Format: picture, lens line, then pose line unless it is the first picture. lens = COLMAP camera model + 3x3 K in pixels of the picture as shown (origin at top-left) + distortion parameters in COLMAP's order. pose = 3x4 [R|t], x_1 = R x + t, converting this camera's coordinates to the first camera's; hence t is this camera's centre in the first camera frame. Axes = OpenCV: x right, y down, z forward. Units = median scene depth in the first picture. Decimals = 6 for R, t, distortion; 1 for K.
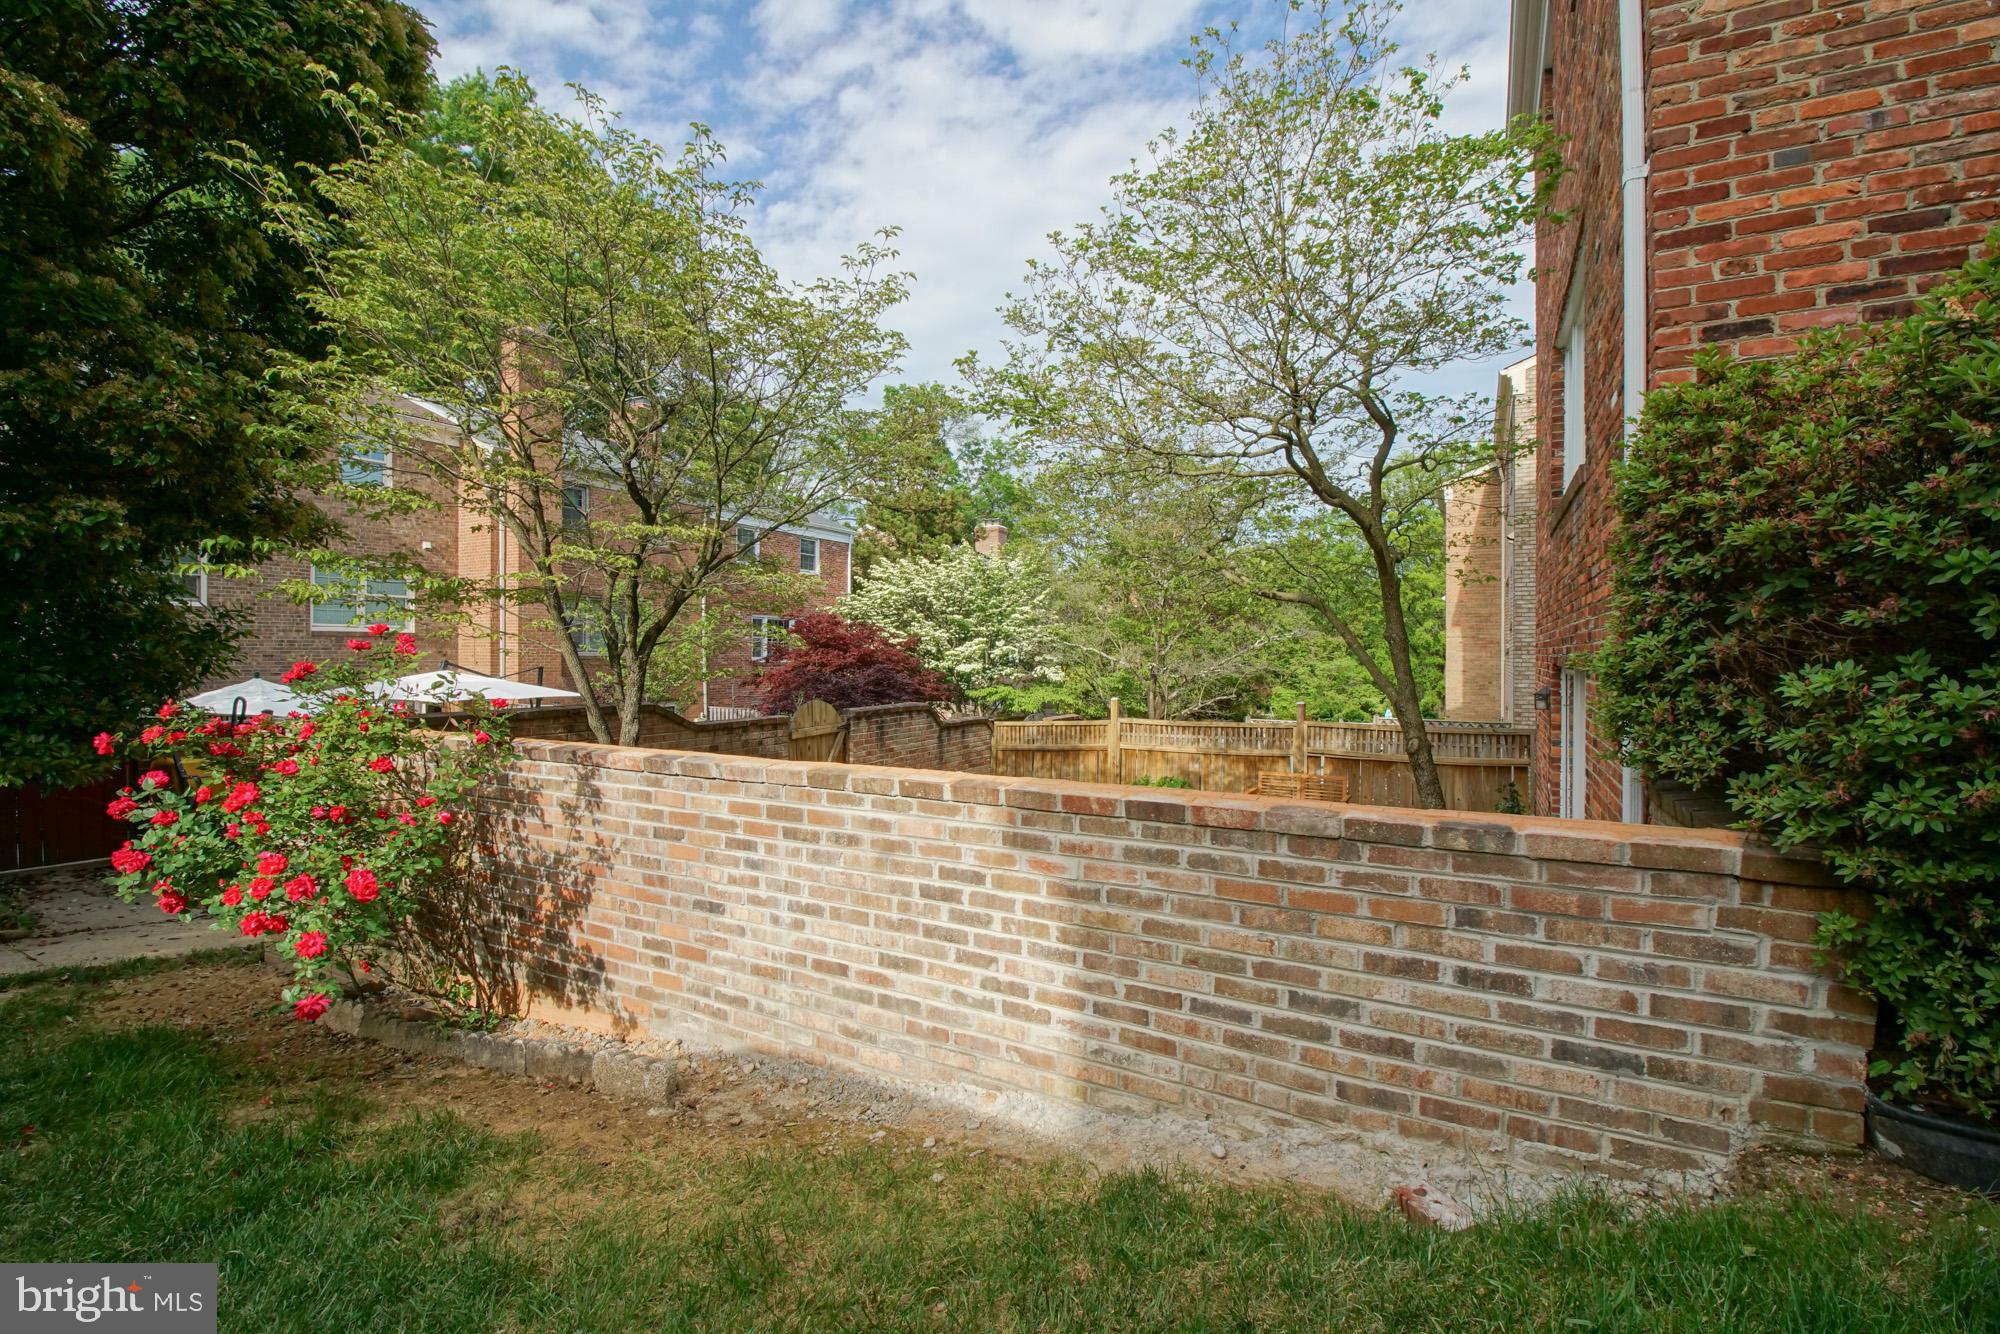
lens RADIAL K [[865.5, 0, 988.6], [0, 865.5, 660.9], [0, 0, 1]] dist [-0.001780, -0.011933]
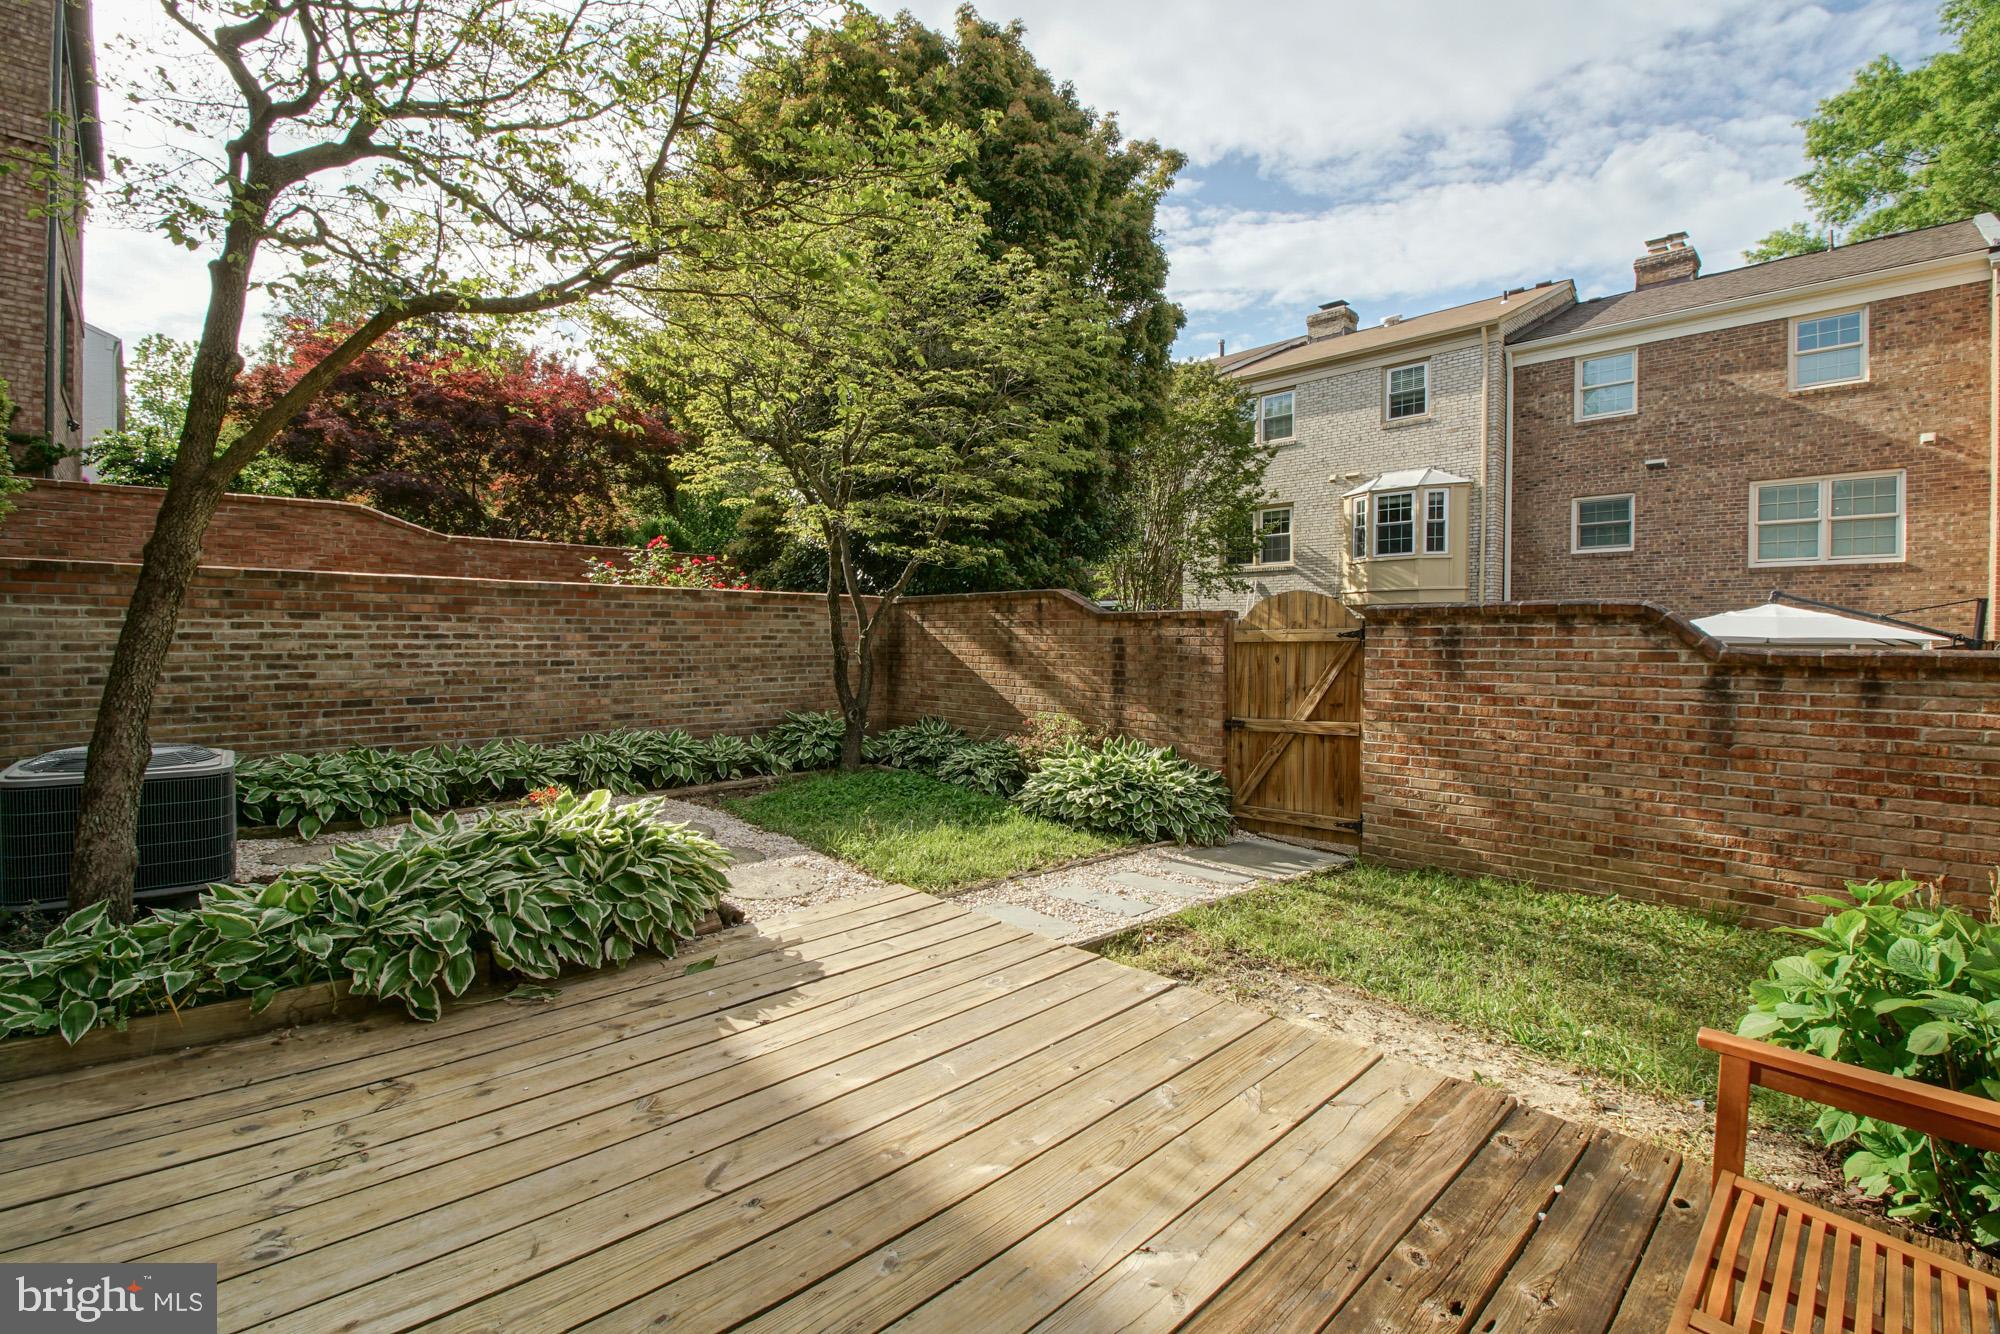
lens RADIAL K [[865.5, 0, 988.6], [0, 865.5, 660.9], [0, 0, 1]] dist [-0.001780, -0.011933]
pose [[-0.282393, 0.019355, -0.959103, 0.249835], [-0.015412, 0.999576, 0.024710, 0.042559], [0.959175, 0.021760, -0.281975, 0.469291]]
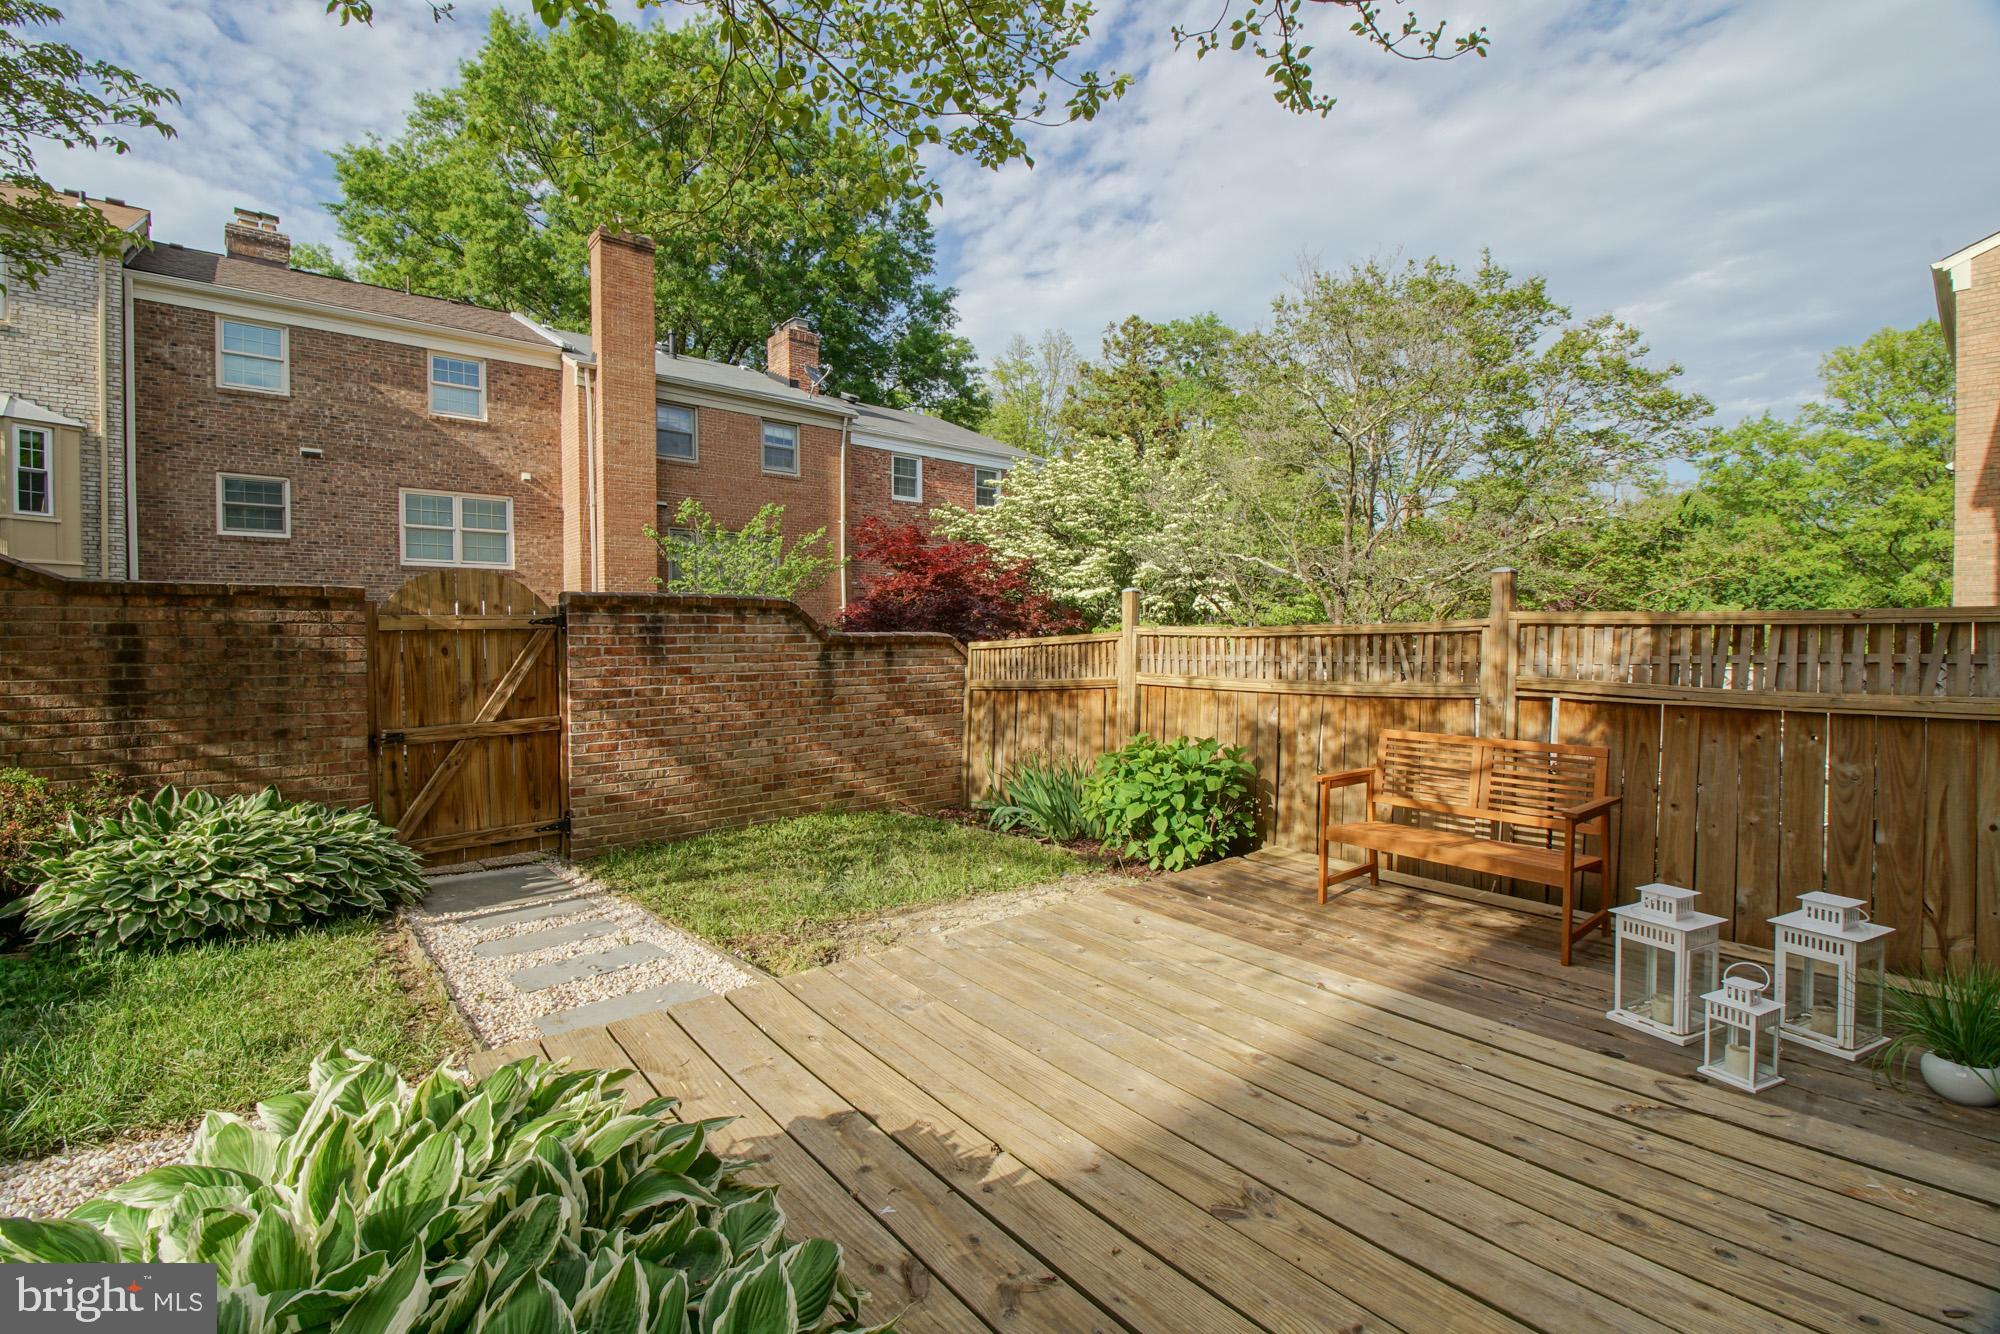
lens RADIAL K [[865.5, 0, 988.6], [0, 865.5, 660.9], [0, 0, 1]] dist [-0.001780, -0.011933]
pose [[0.932998, 0.005852, -0.359834, 0.155465], [0.001811, 0.999779, 0.020956, 0.046133], [0.359877, -0.020204, 0.932781, 0.291051]]
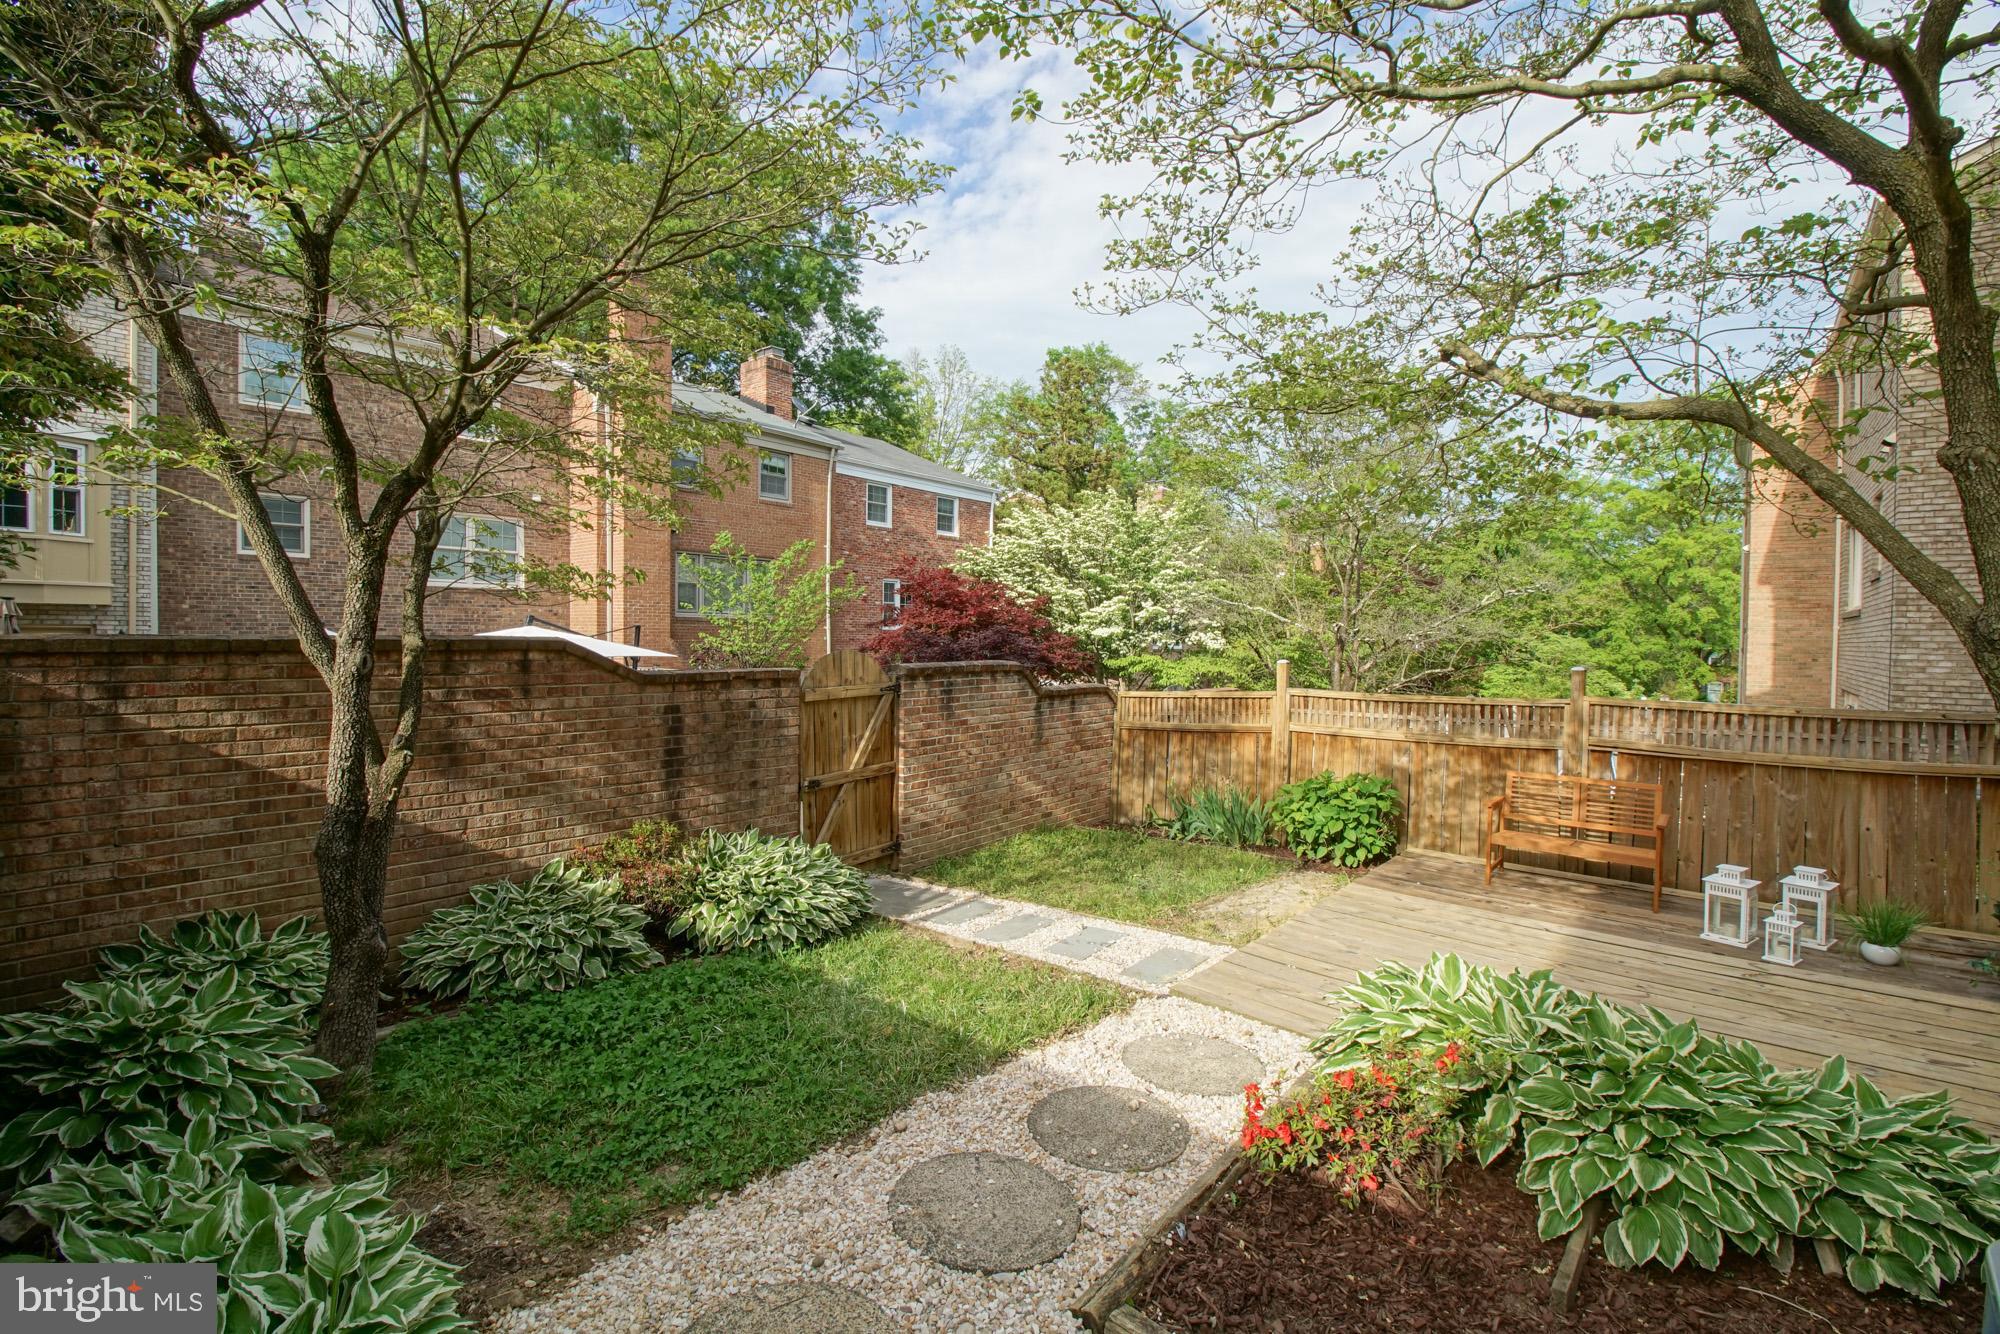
lens RADIAL K [[865.5, 0, 988.6], [0, 865.5, 660.9], [0, 0, 1]] dist [-0.001780, -0.011933]
pose [[0.980505, 0.014247, -0.195975, 0.028771], [-0.010097, 0.999703, 0.022159, 0.018297], [0.196232, -0.019748, 0.980359, 0.152192]]
